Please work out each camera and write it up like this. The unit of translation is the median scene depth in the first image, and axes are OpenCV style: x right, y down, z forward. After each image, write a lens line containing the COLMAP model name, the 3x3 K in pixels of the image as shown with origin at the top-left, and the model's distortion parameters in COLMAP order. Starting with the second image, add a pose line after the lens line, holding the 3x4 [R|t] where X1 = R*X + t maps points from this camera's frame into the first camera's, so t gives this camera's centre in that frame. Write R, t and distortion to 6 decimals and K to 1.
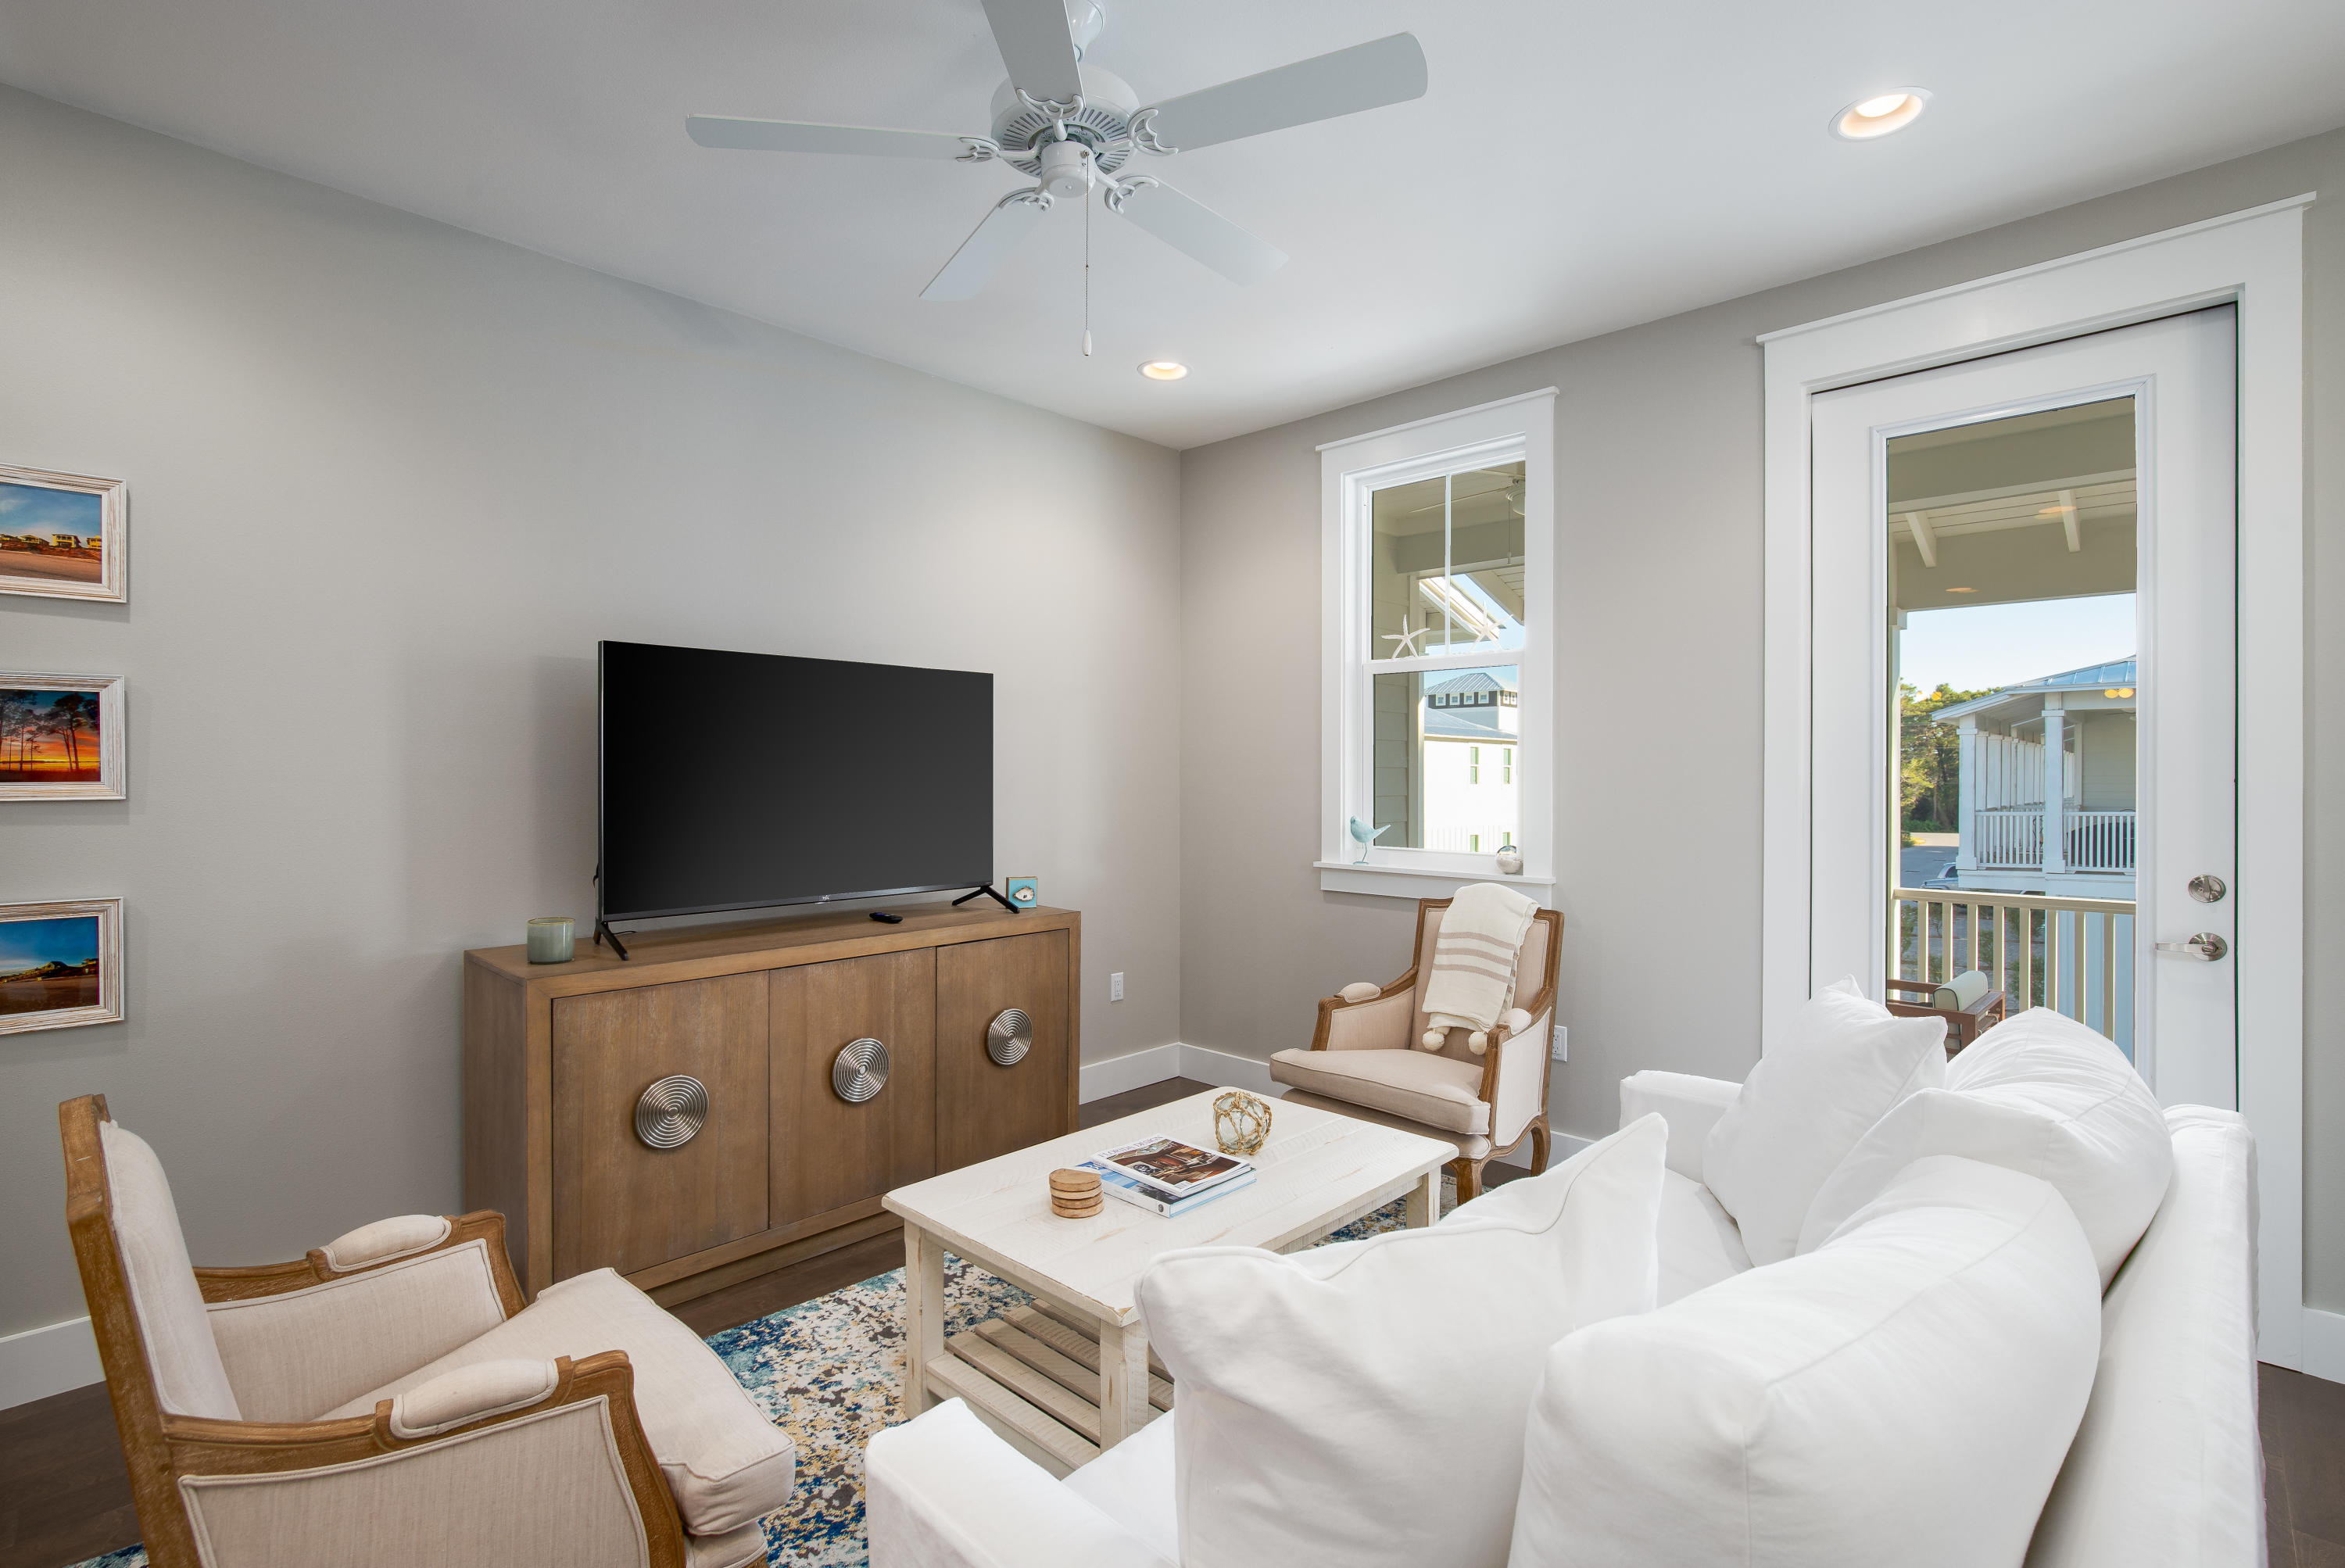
lens RADIAL K [[1094.2, 0, 1186.4], [0, 1094.2, 772.9], [0, 0, 1]] dist [-0.008370, 0.001013]
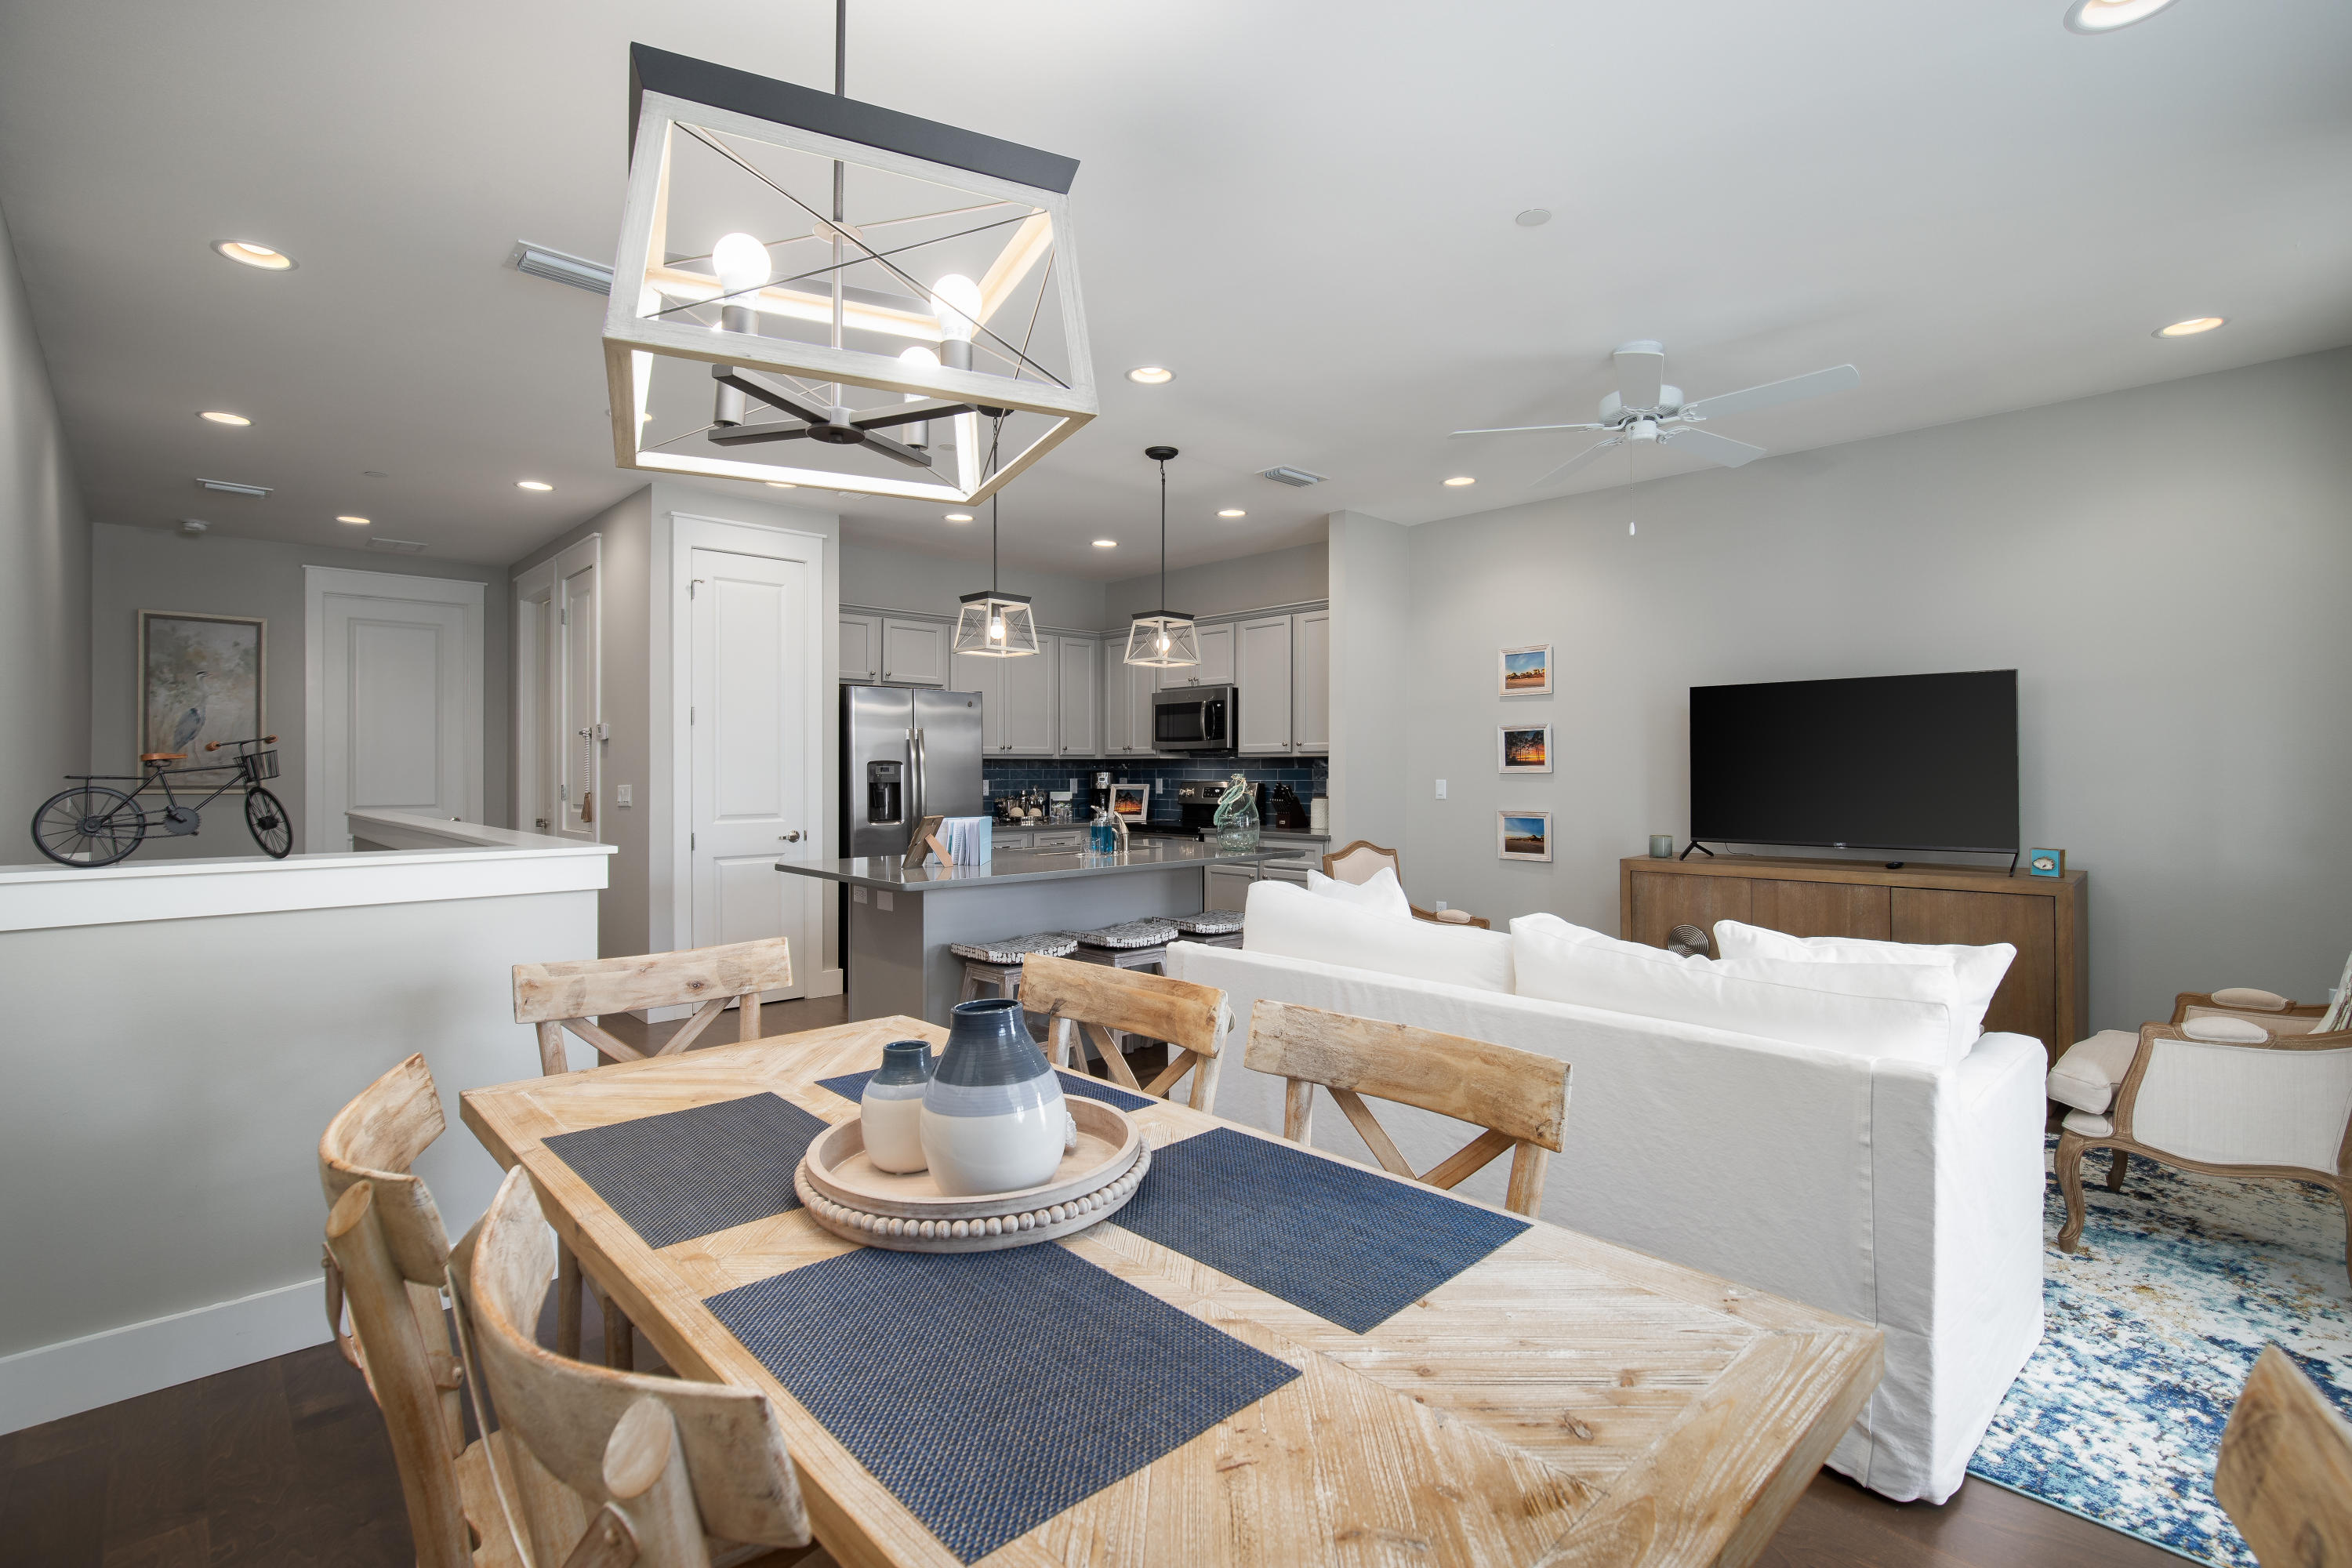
lens RADIAL K [[1090.0, 0, 1169.8], [0, 1090.0, 781.3], [0, 0, 1]] dist [-0.003399, 0.000614]
pose [[-0.058001, 0.007024, -0.998292, 1.301572], [0.004751, 0.999966, 0.006759, 0.019441], [0.998305, -0.004351, -0.058033, 0.229410]]
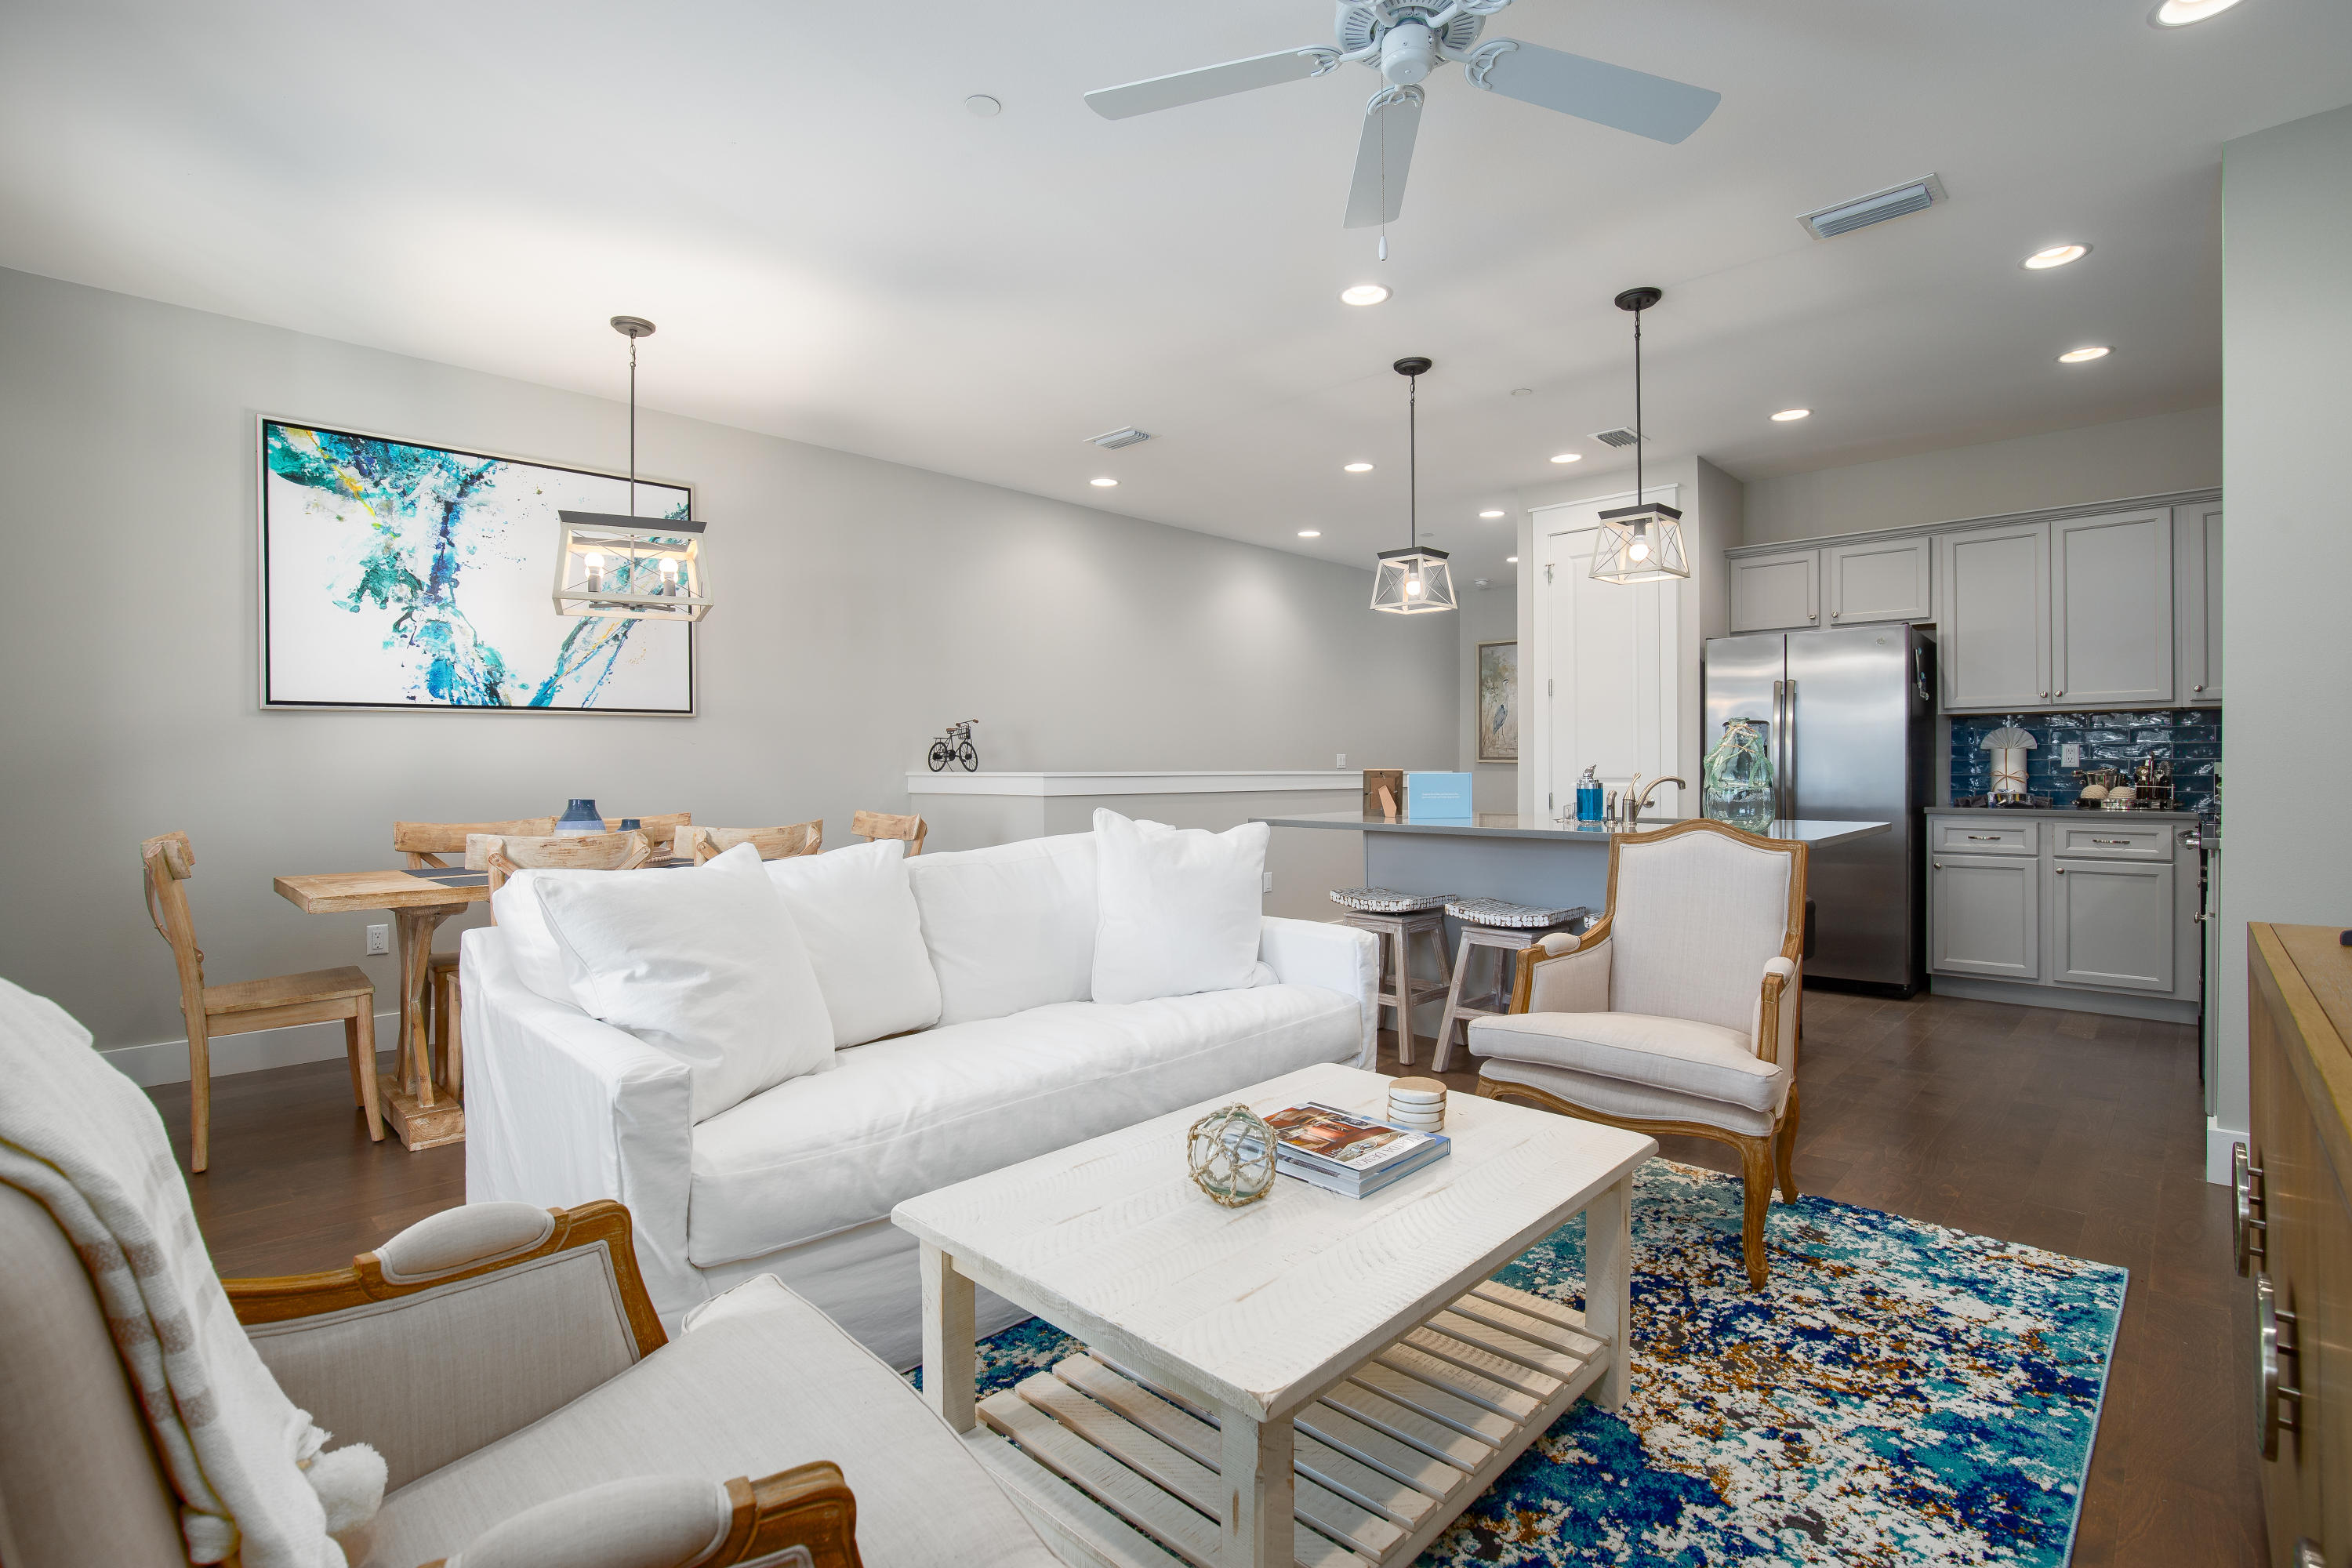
lens RADIAL K [[1097.4, 0, 1180.1], [0, 1097.4, 761.6], [0, 0, 1]] dist [-0.008370, 0.001013]
pose [[-0.999853, -0.001506, 0.017099, 0.079787], [-0.001427, 0.999988, 0.004598, 0.059660], [-0.017105, 0.004573, -0.999843, 1.526031]]
